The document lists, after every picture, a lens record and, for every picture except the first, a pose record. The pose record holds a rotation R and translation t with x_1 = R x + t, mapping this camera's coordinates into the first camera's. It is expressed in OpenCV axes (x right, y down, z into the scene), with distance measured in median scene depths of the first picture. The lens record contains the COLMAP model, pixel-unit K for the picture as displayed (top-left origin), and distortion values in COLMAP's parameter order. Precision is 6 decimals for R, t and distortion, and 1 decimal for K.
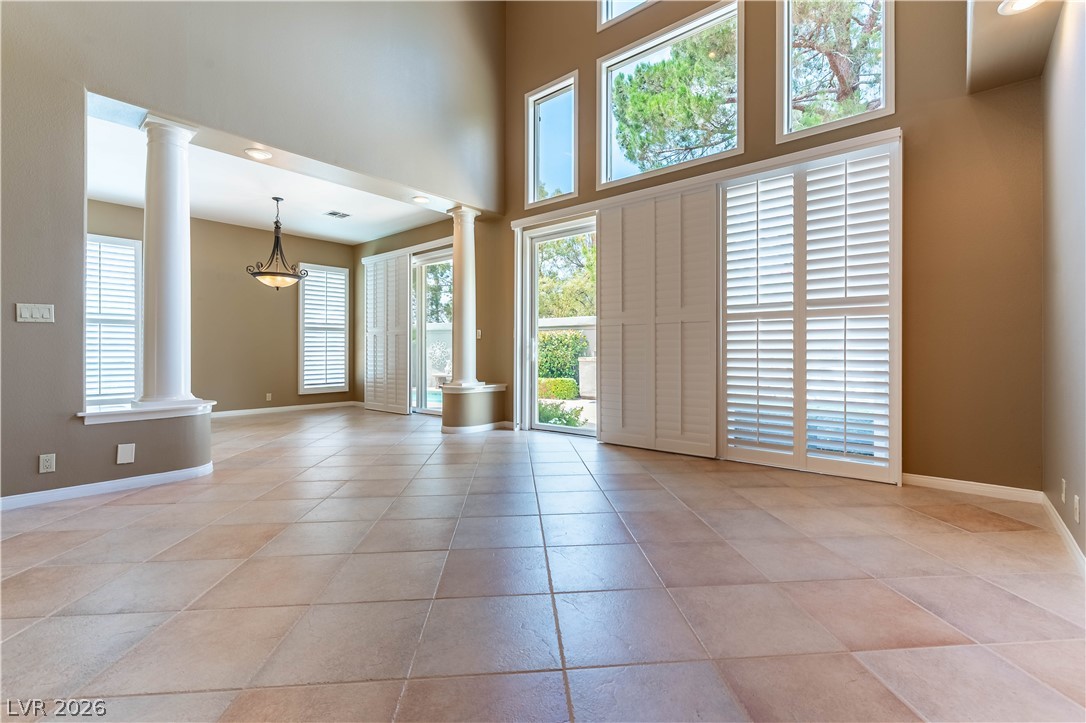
lens RADIAL K [[475.7, 0, 545.8], [0, 475.7, 353.6], [0, 0, 1]] dist [-0.004584, -0.000885]
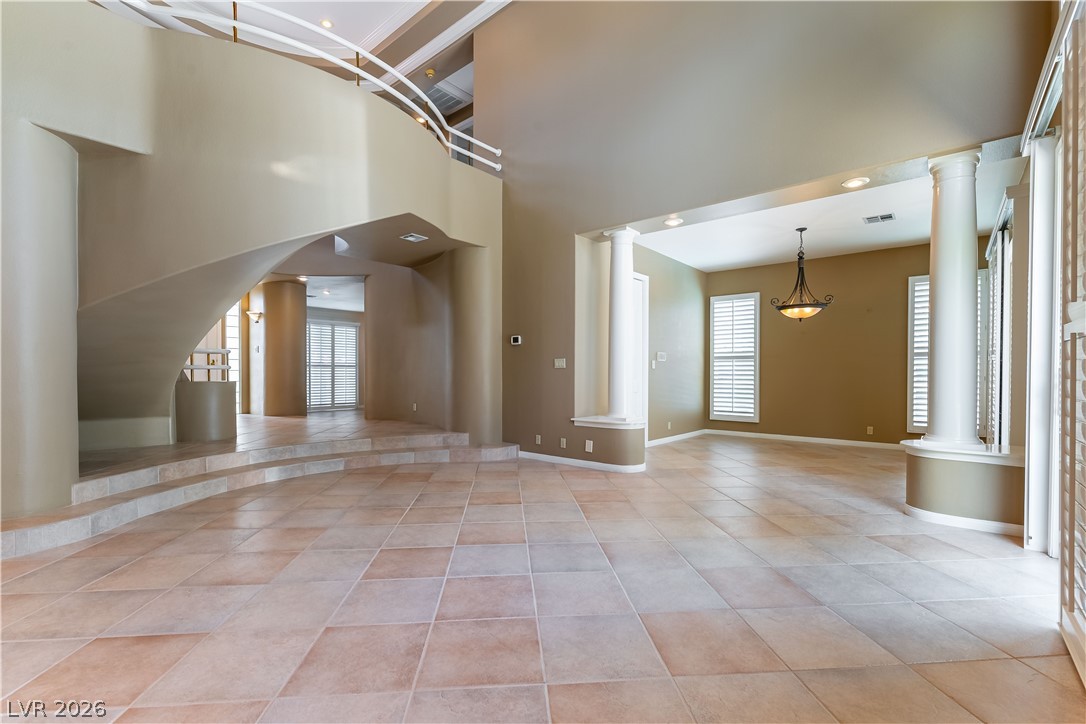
lens RADIAL K [[475.7, 0, 561.5], [0, 475.7, 377.4], [0, 0, 1]] dist [-0.004584, -0.000885]
pose [[0.026878, 0.009950, -0.999589, 0.614684], [-0.003838, 0.999944, 0.009850, -0.035209], [0.999631, 0.003571, 0.026914, 0.696737]]
